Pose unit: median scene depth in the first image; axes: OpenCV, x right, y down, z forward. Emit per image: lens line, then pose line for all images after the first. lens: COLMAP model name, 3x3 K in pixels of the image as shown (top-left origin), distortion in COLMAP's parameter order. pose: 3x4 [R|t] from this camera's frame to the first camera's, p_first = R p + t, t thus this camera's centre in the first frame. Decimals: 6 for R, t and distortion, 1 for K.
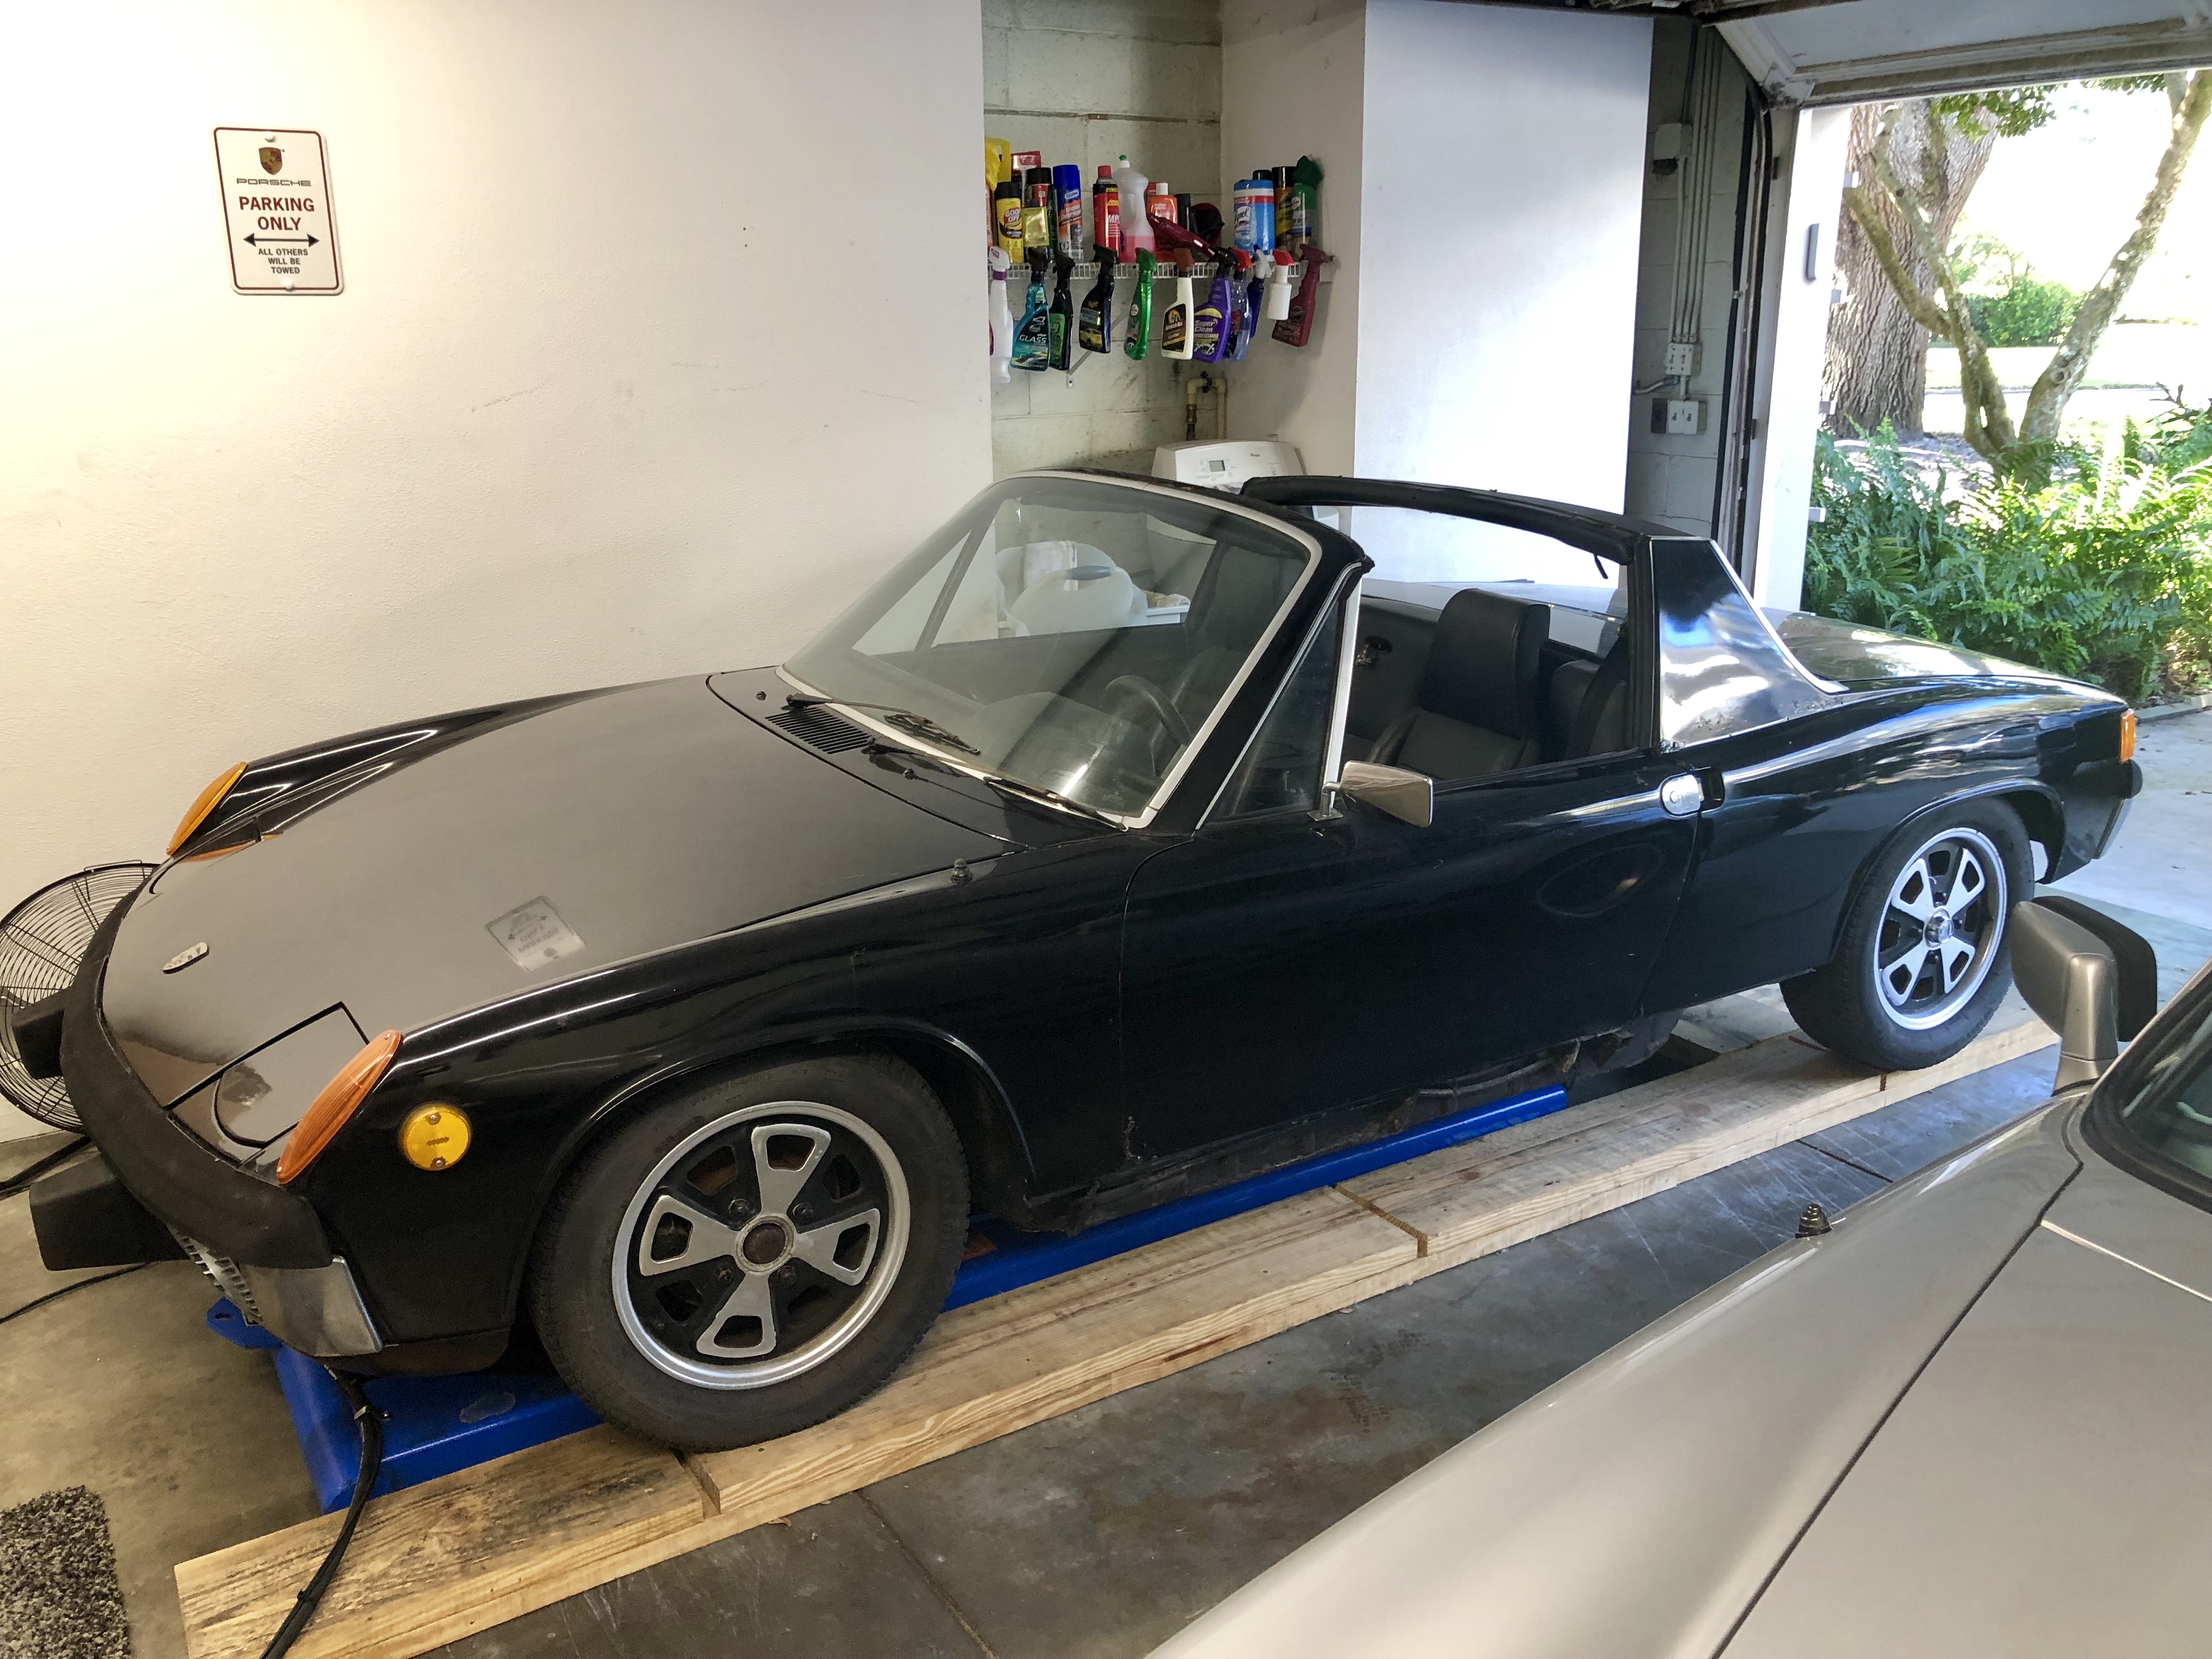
lens RADIAL K [[1813.0, 0, 1103.0], [0, 1813.0, 827.6], [0, 0, 1]] dist [0.010695, 0.004040]
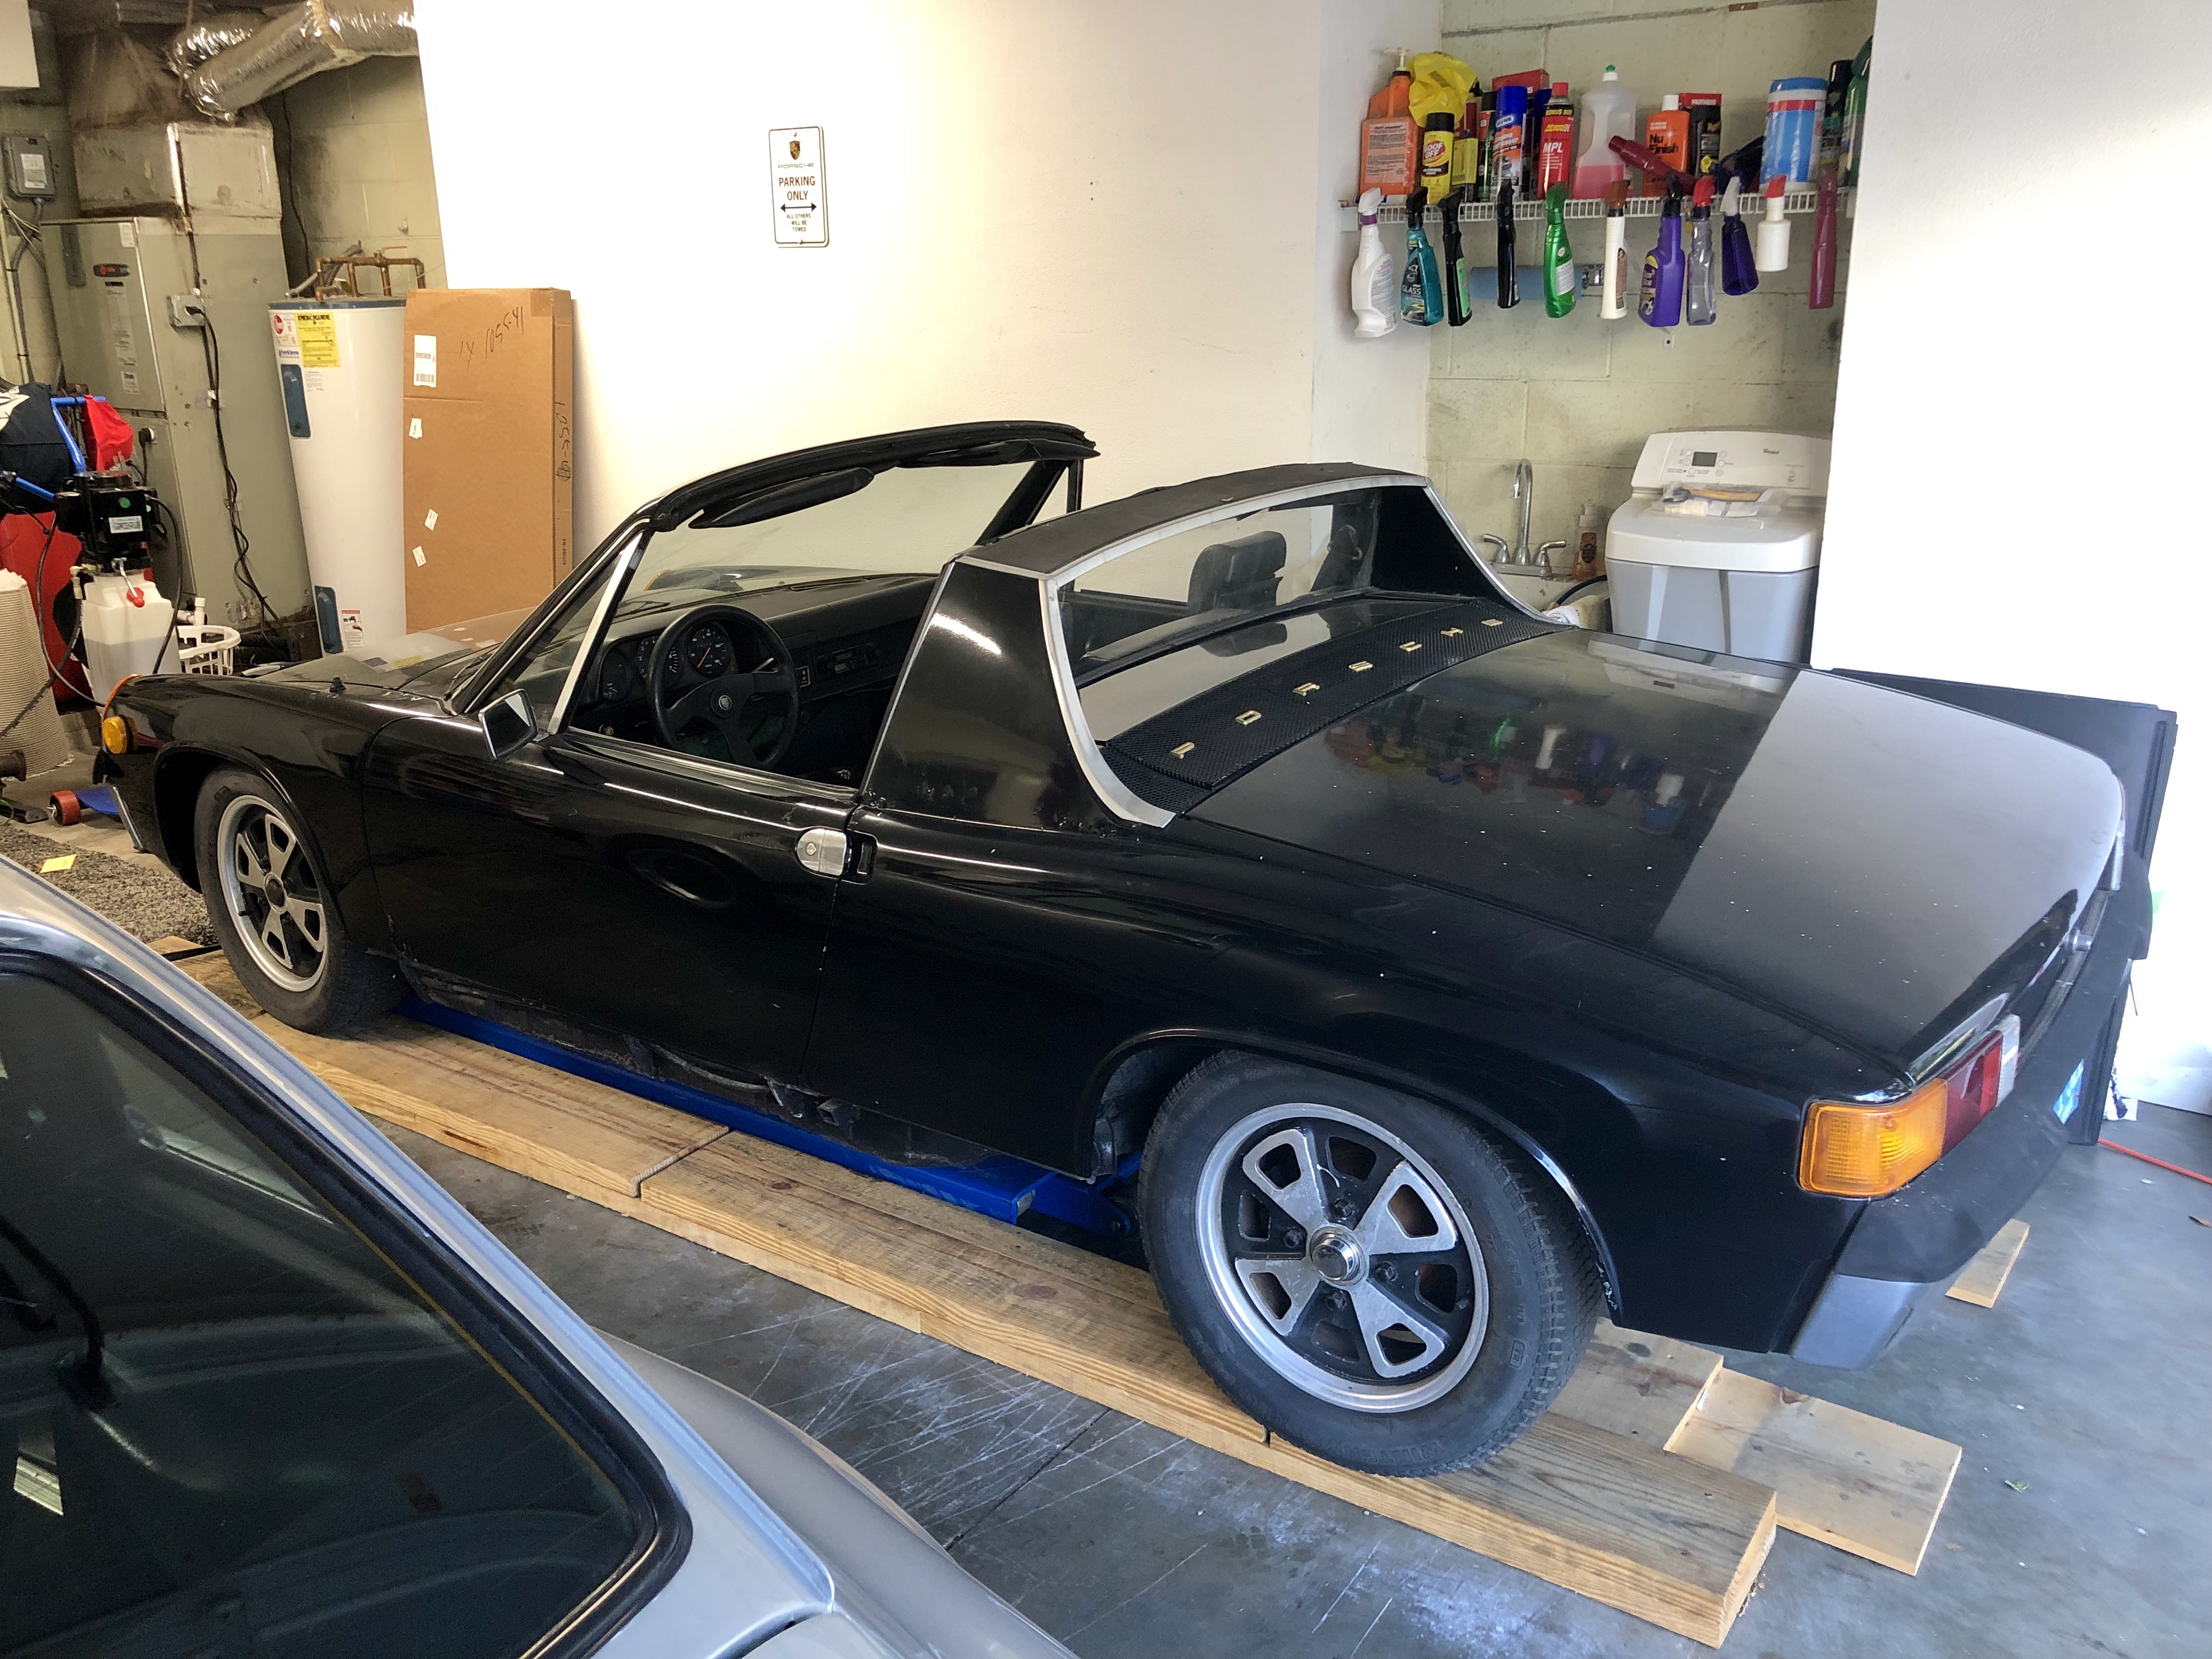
lens RADIAL K [[1813.0, 0, 1100.6], [0, 1813.0, 830.6], [0, 0, 1]] dist [0.010695, 0.004040]
pose [[0.402815, 0.281474, -0.870926, 0.986765], [-0.245885, 0.949839, 0.193253, -0.198592], [0.881635, 0.136302, 0.451819, 0.650839]]
